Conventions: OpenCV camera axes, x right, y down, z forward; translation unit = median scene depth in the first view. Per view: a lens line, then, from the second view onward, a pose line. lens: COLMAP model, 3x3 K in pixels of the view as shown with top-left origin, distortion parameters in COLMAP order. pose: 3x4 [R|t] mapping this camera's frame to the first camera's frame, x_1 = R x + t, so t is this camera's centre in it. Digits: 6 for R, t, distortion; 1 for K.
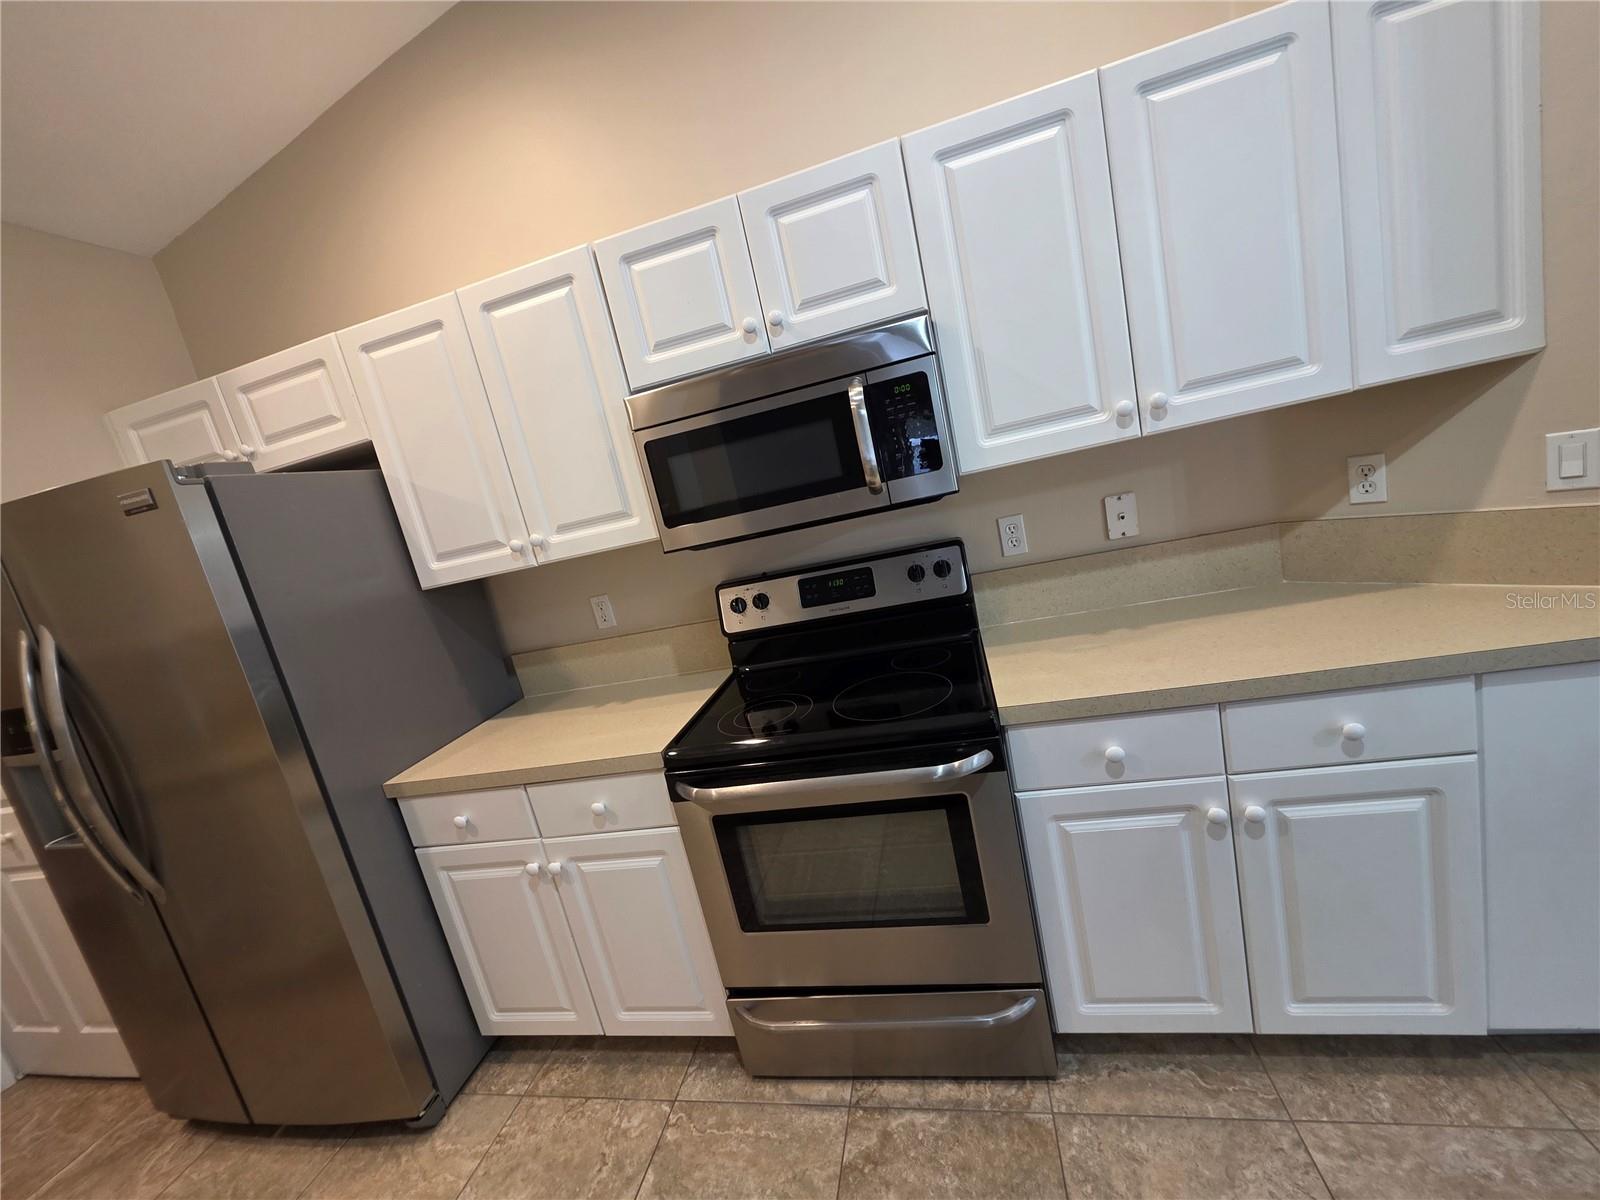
lens RADIAL K [[641.9, 0, 795.4], [0, 641.9, 595.7], [0, 0, 1]] dist [0.001363, -0.000210]
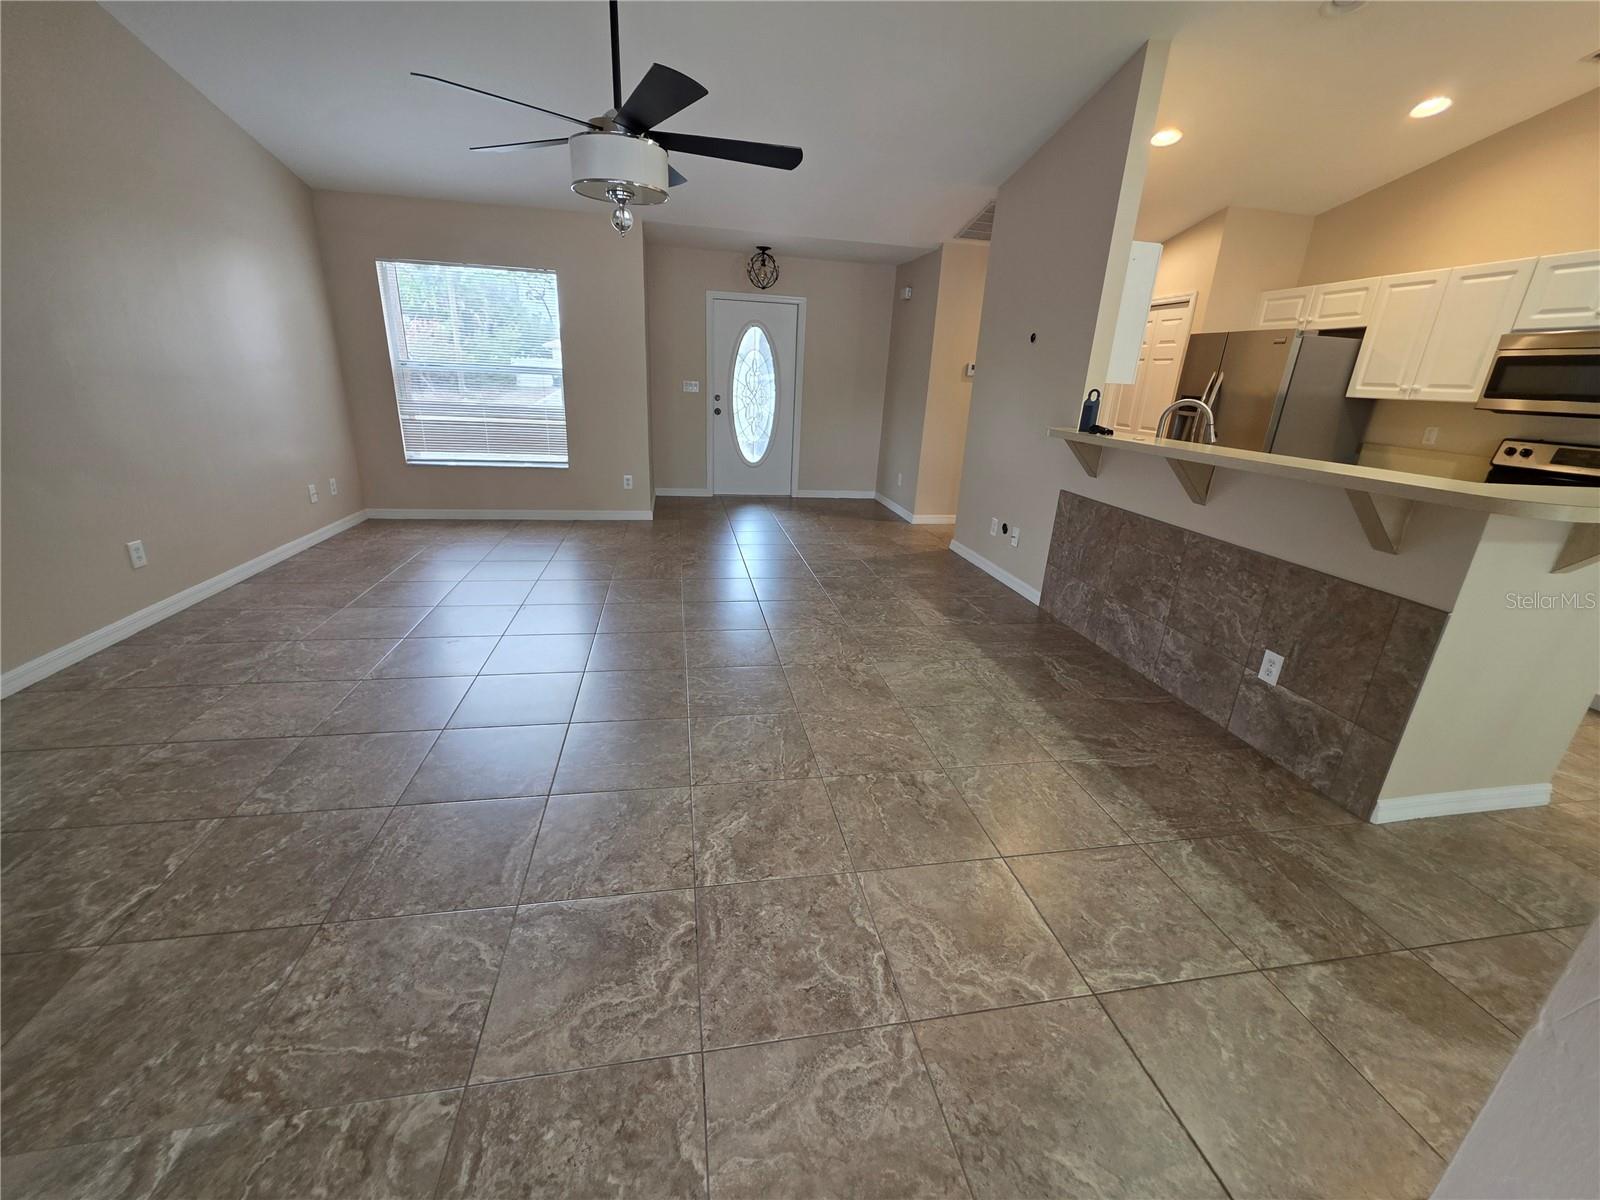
lens RADIAL K [[643.7, 0, 801.2], [0, 643.7, 597.5], [0, 0, 1]] dist [0.001263, 0.000043]
pose [[0.371263, 0.517413, -0.771005, 1.048477], [-0.297783, 0.852840, 0.428940, 0.241379], [0.879482, 0.070343, 0.470704, -2.170391]]
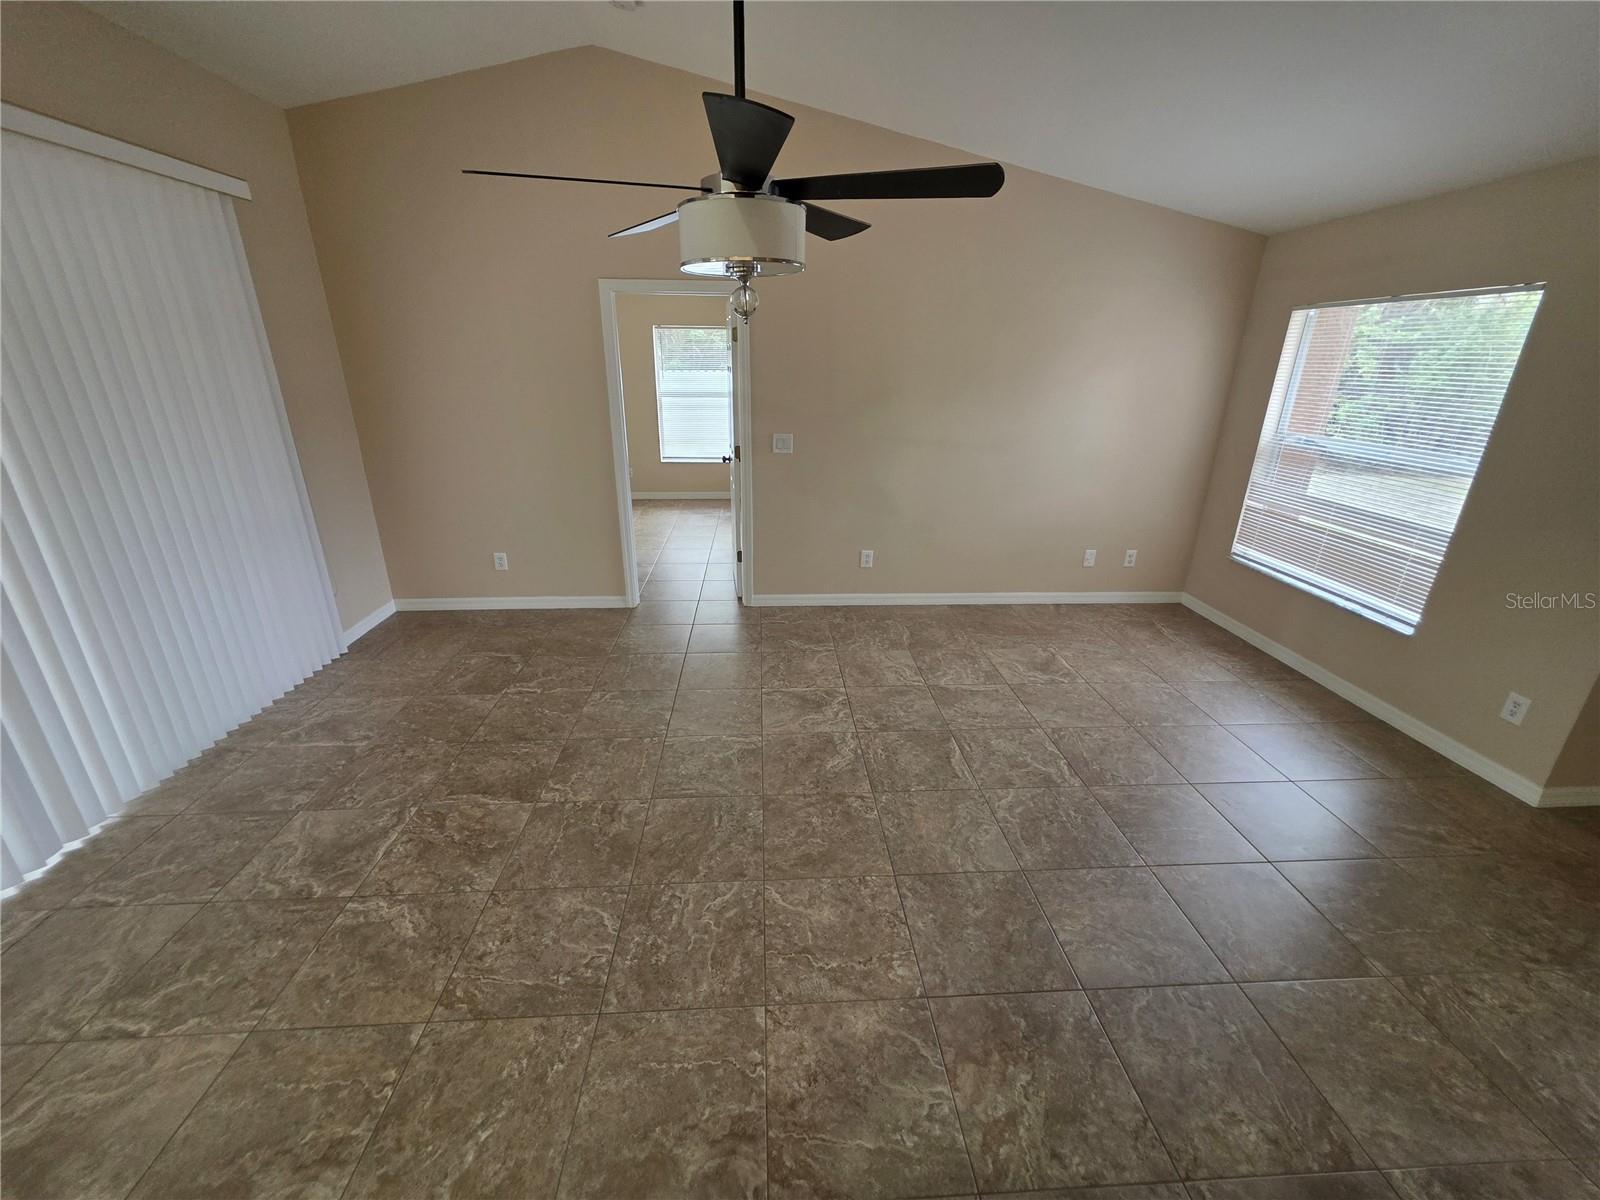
lens RADIAL K [[641.9, 0, 795.4], [0, 641.9, 595.7], [0, 0, 1]] dist [0.001363, -0.000210]
pose [[-0.942029, 0.285363, -0.176490, -0.474018], [0.144283, 0.819406, 0.554758, 0.063669], [0.302925, 0.497134, -0.813077, -0.672058]]
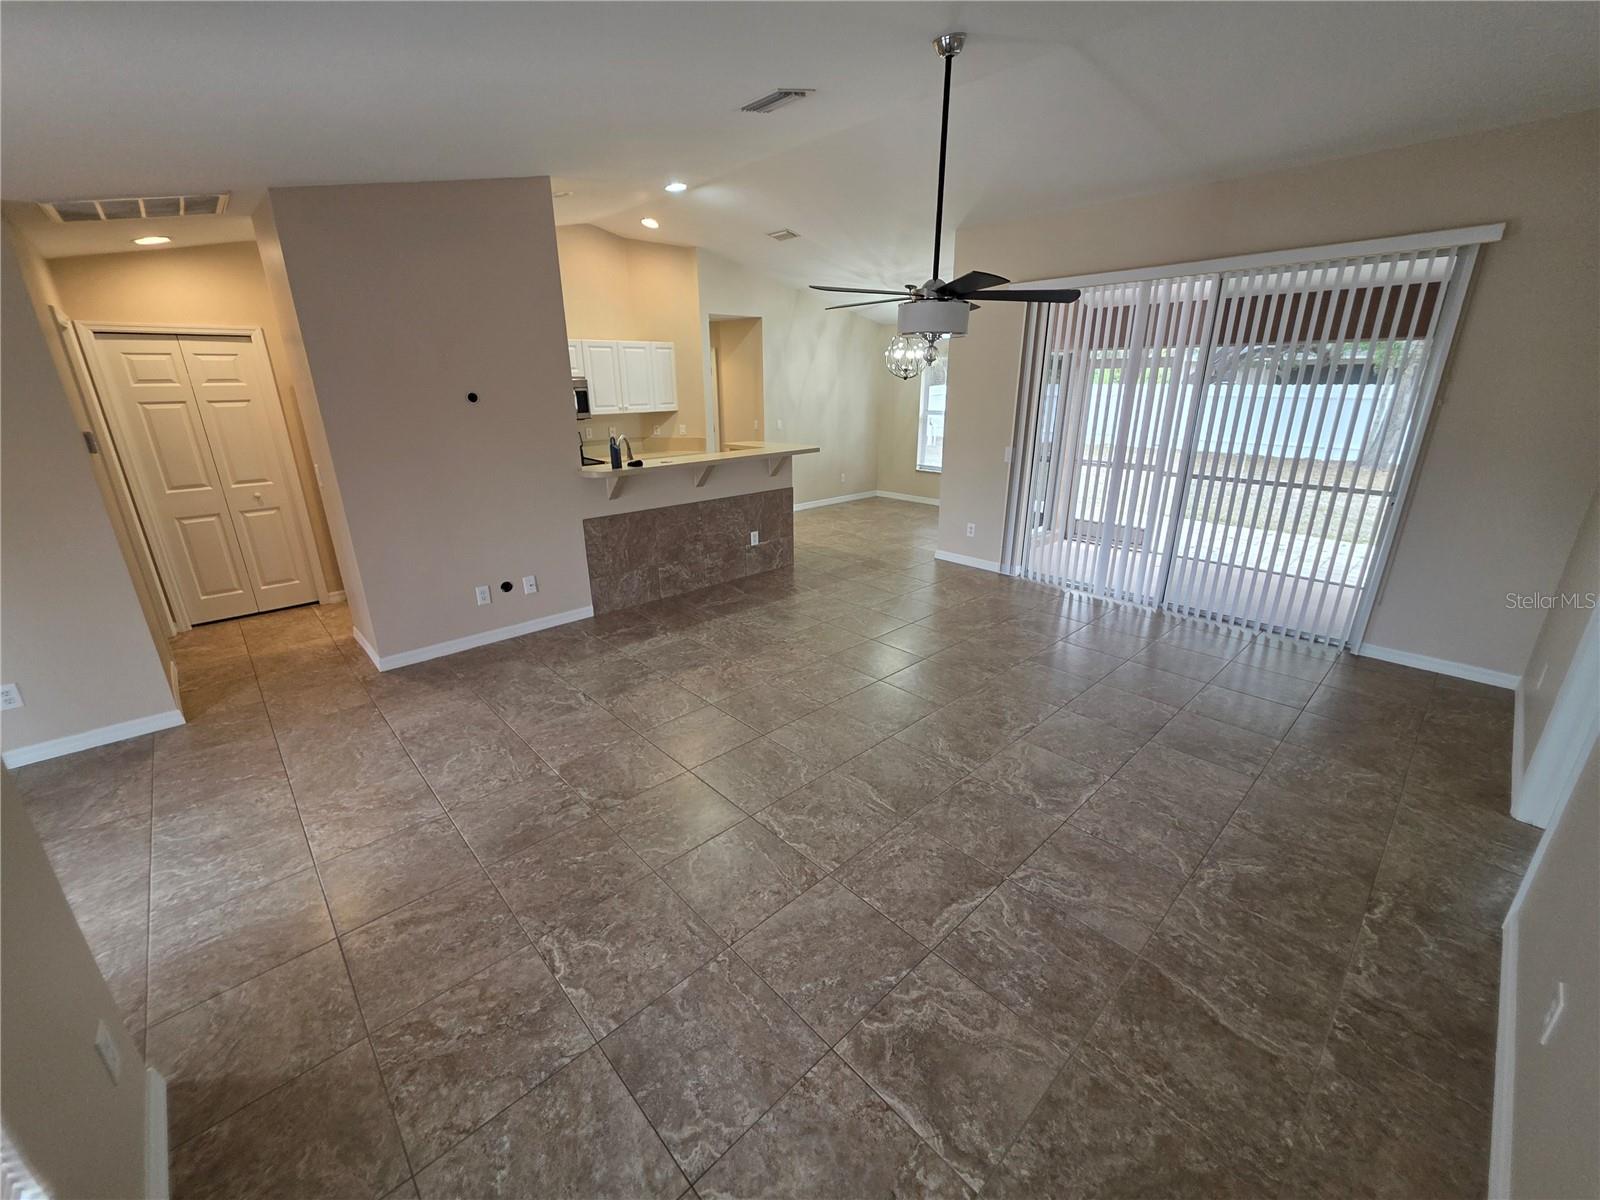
lens RADIAL K [[645.8, 0, 796.0], [0, 645.8, 596.0], [0, 0, 1]] dist [0.001207, -0.000150]
pose [[0.557087, -0.056642, 0.828520, -2.721798], [0.036842, 0.998375, 0.043482, 0.921942], [-0.829637, 0.006301, 0.558268, -2.675448]]
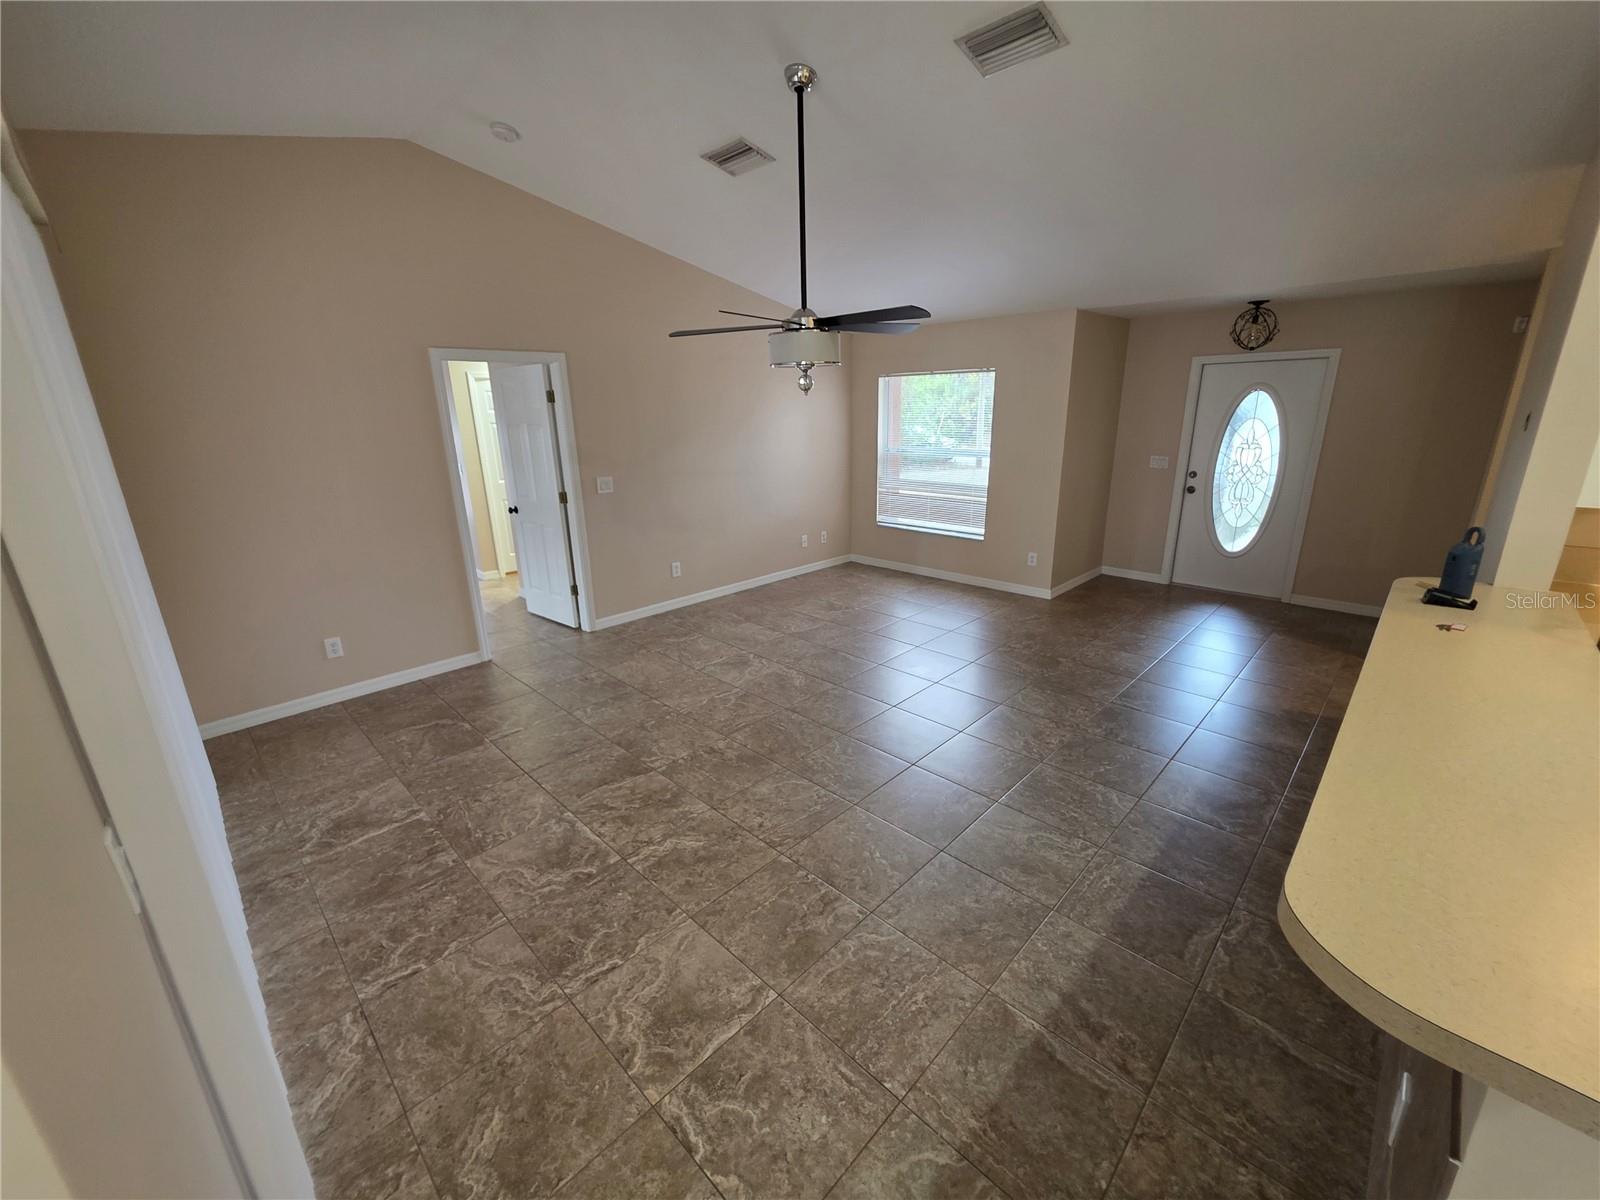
lens RADIAL K [[645.8, 0, 796.0], [0, 645.8, 596.0], [0, 0, 1]] dist [0.001207, -0.000150]
pose [[-0.515916, 0.451881, -0.727760, 1.050107], [-0.023687, 0.841702, 0.539422, -0.271971], [0.856312, 0.295535, -0.423544, -0.863708]]
